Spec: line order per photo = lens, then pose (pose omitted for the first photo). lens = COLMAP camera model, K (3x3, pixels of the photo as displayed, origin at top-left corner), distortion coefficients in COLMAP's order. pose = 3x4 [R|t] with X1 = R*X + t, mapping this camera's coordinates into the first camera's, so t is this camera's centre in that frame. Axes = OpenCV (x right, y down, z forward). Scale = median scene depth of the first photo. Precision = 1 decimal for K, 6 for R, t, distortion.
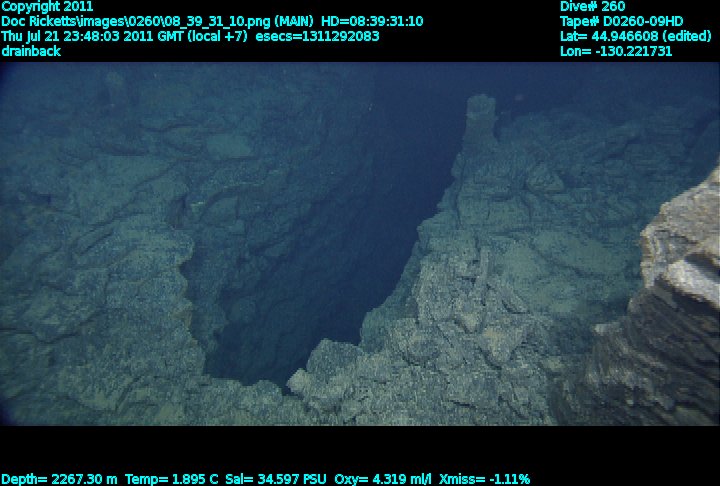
lens RADIAL K [[362.1, 0, 357.6], [0, 362.1, 258.6], [0, 0, 1]] dist [-0.026705, 0.046930]
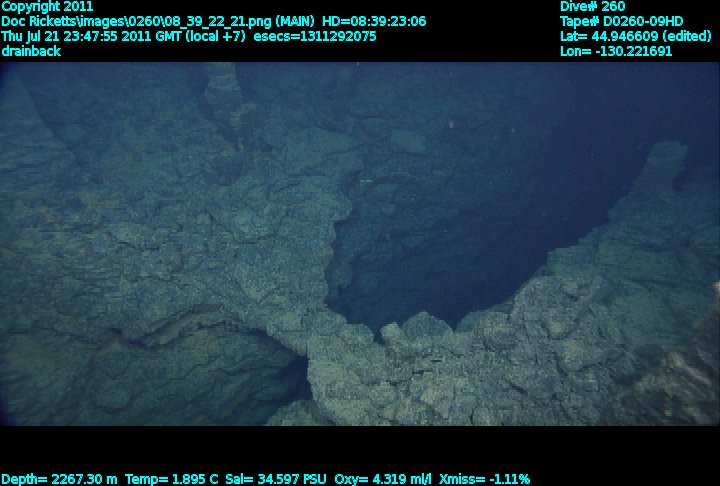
lens RADIAL K [[362.1, 0, 357.6], [0, 362.1, 258.6], [0, 0, 1]] dist [-0.026705, 0.046930]
pose [[0.867507, 0.347036, -0.356368, 0.063649], [-0.361814, 0.931868, 0.026701, 0.095246], [0.341354, 0.105775, 0.933964, -0.131244]]
